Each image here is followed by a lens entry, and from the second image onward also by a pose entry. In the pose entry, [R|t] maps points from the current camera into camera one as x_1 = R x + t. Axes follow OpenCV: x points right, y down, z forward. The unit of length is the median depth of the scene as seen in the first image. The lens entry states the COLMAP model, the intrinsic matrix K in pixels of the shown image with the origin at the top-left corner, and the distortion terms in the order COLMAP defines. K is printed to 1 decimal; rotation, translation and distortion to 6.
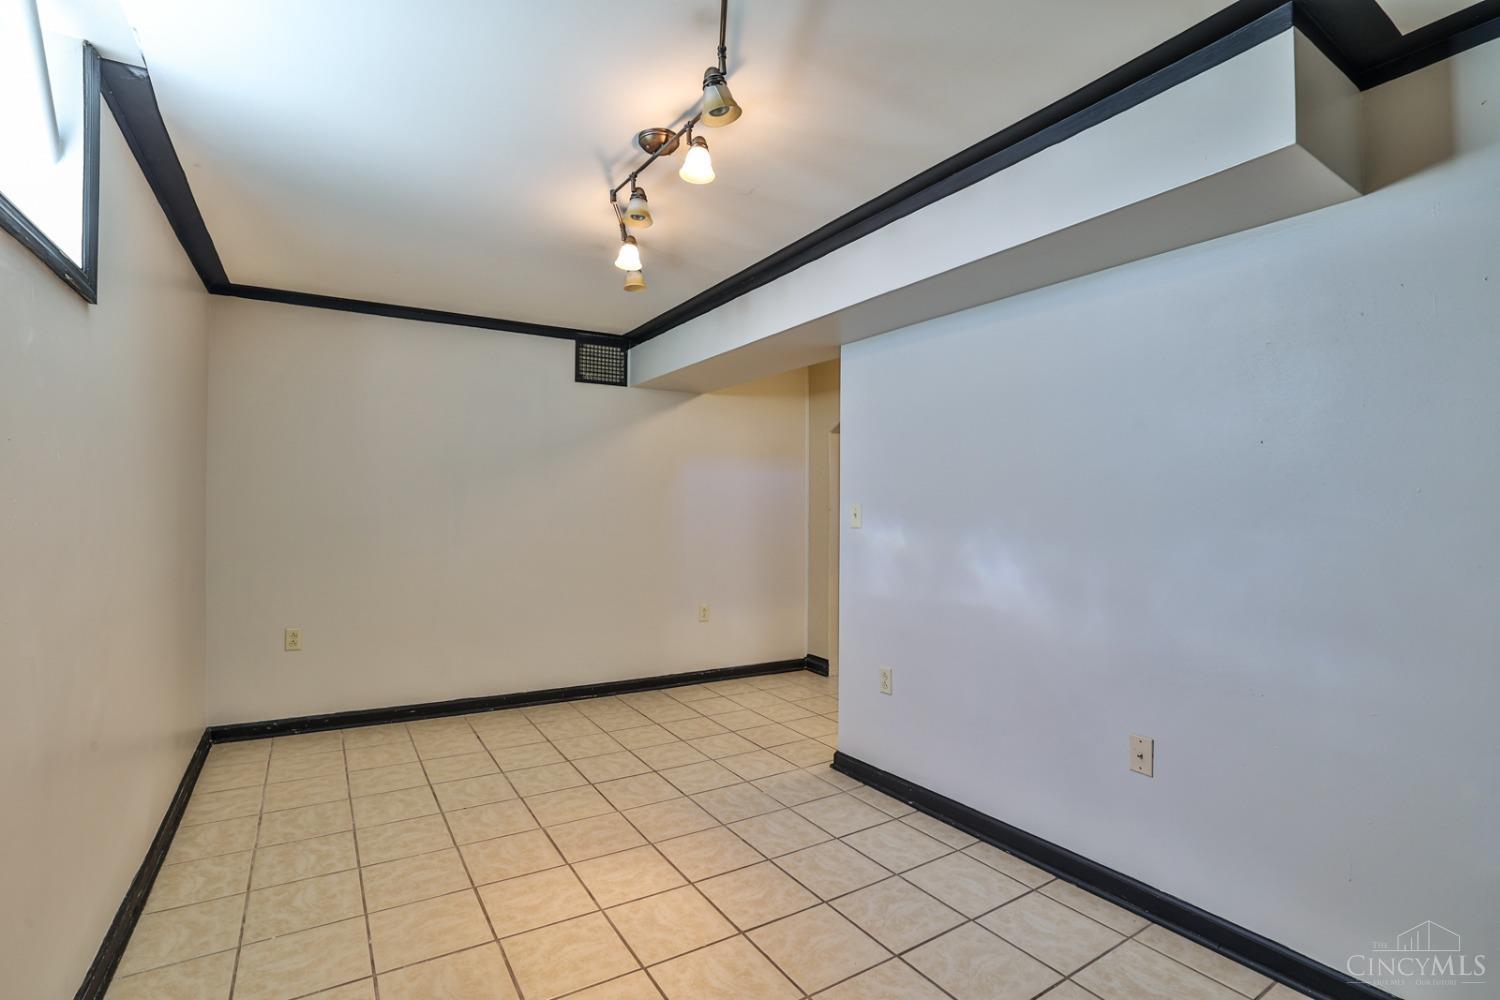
lens RADIAL K [[681.7, 0, 732.4], [0, 681.7, 498.9], [0, 0, 1]] dist [-0.045198, 0.014112]
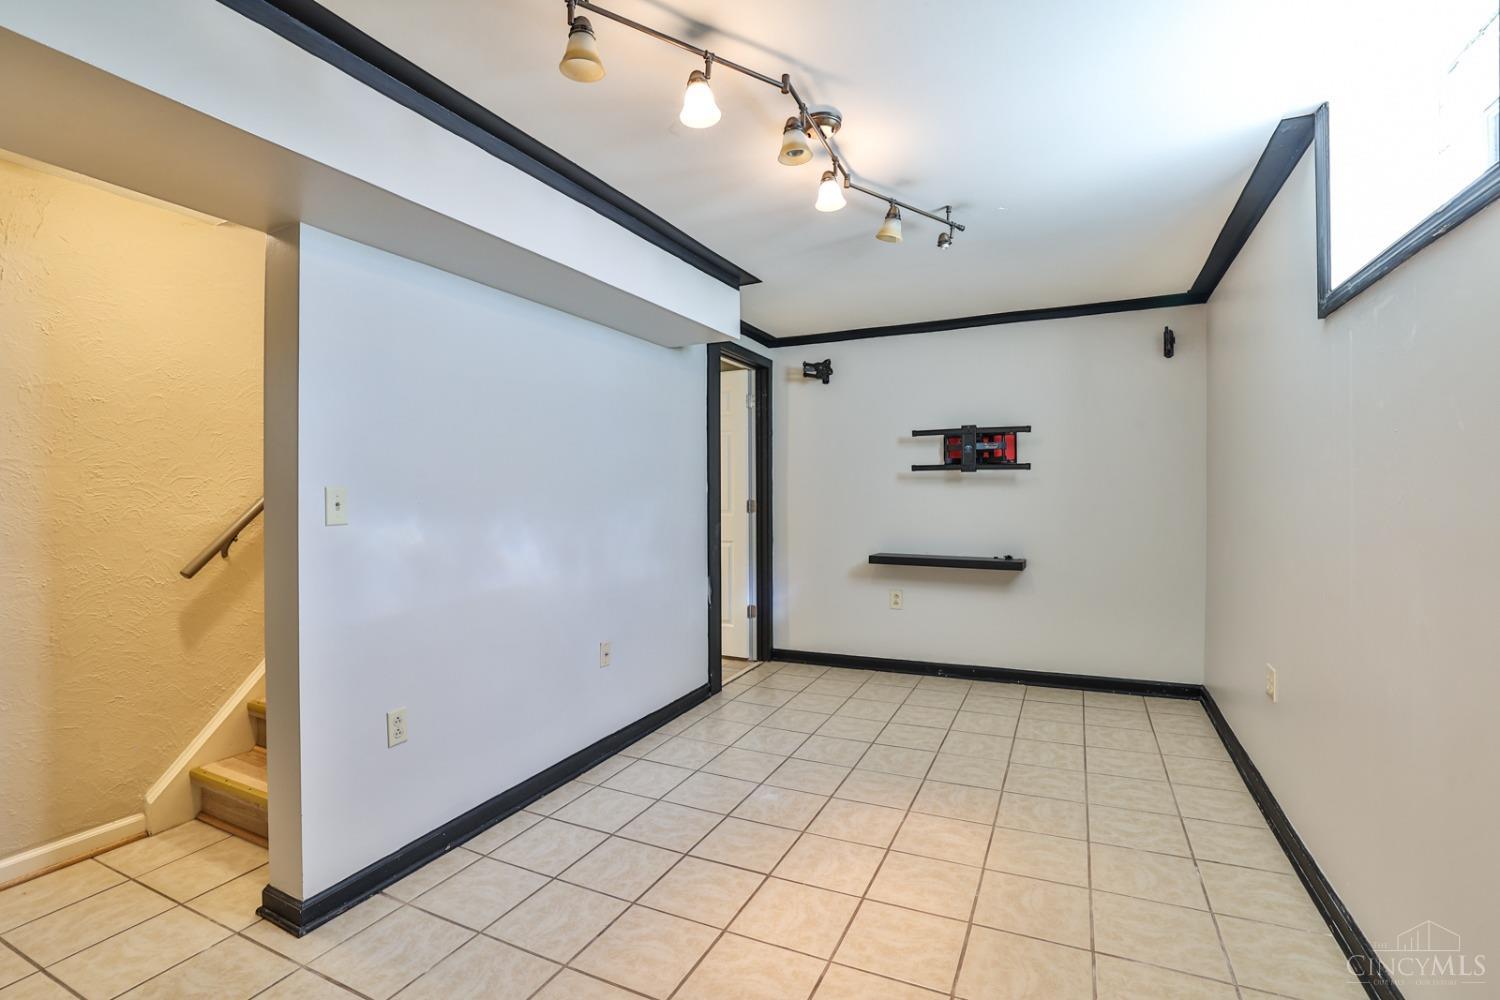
lens RADIAL K [[681.7, 0, 739.1], [0, 681.7, 497.4], [0, 0, 1]] dist [-0.045198, 0.014112]
pose [[-0.525437, -0.007502, 0.850799, -0.585492], [-0.003217, 0.999971, 0.006831, 0.010552], [-0.850826, 0.000852, -0.525446, 1.057726]]
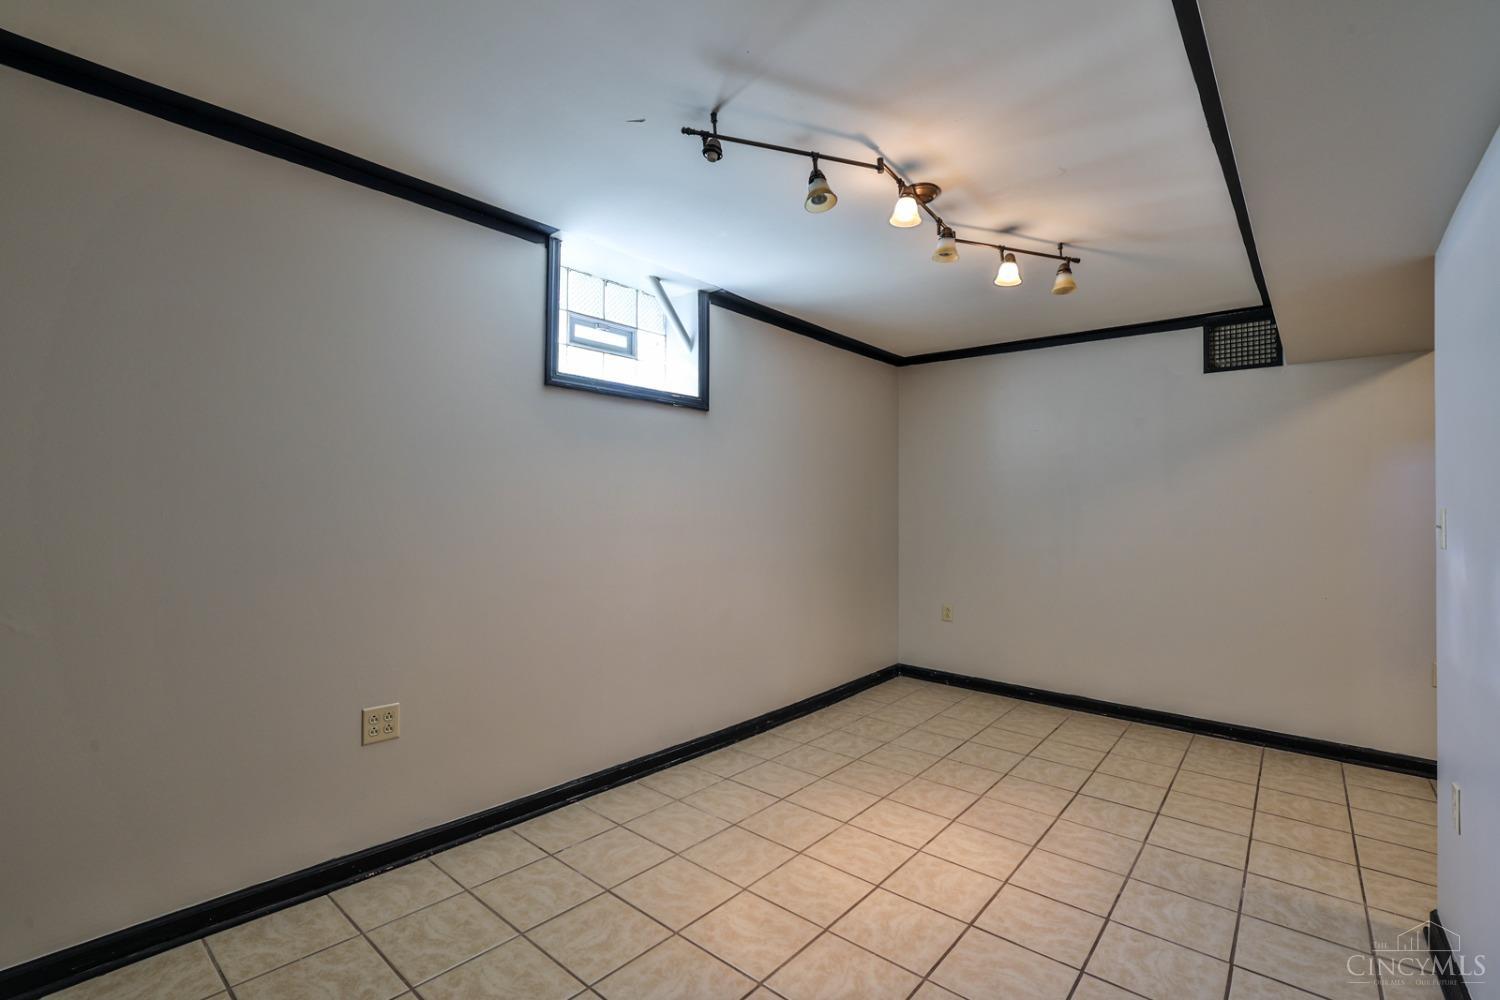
lens RADIAL K [[681.7, 0, 739.2], [0, 681.7, 501.9], [0, 0, 1]] dist [-0.045198, 0.014112]
pose [[0.306067, -0.011980, -0.951935, 0.579336], [0.000420, 0.999922, -0.012449, 0.007201], [0.952010, 0.003410, 0.306048, 0.225676]]
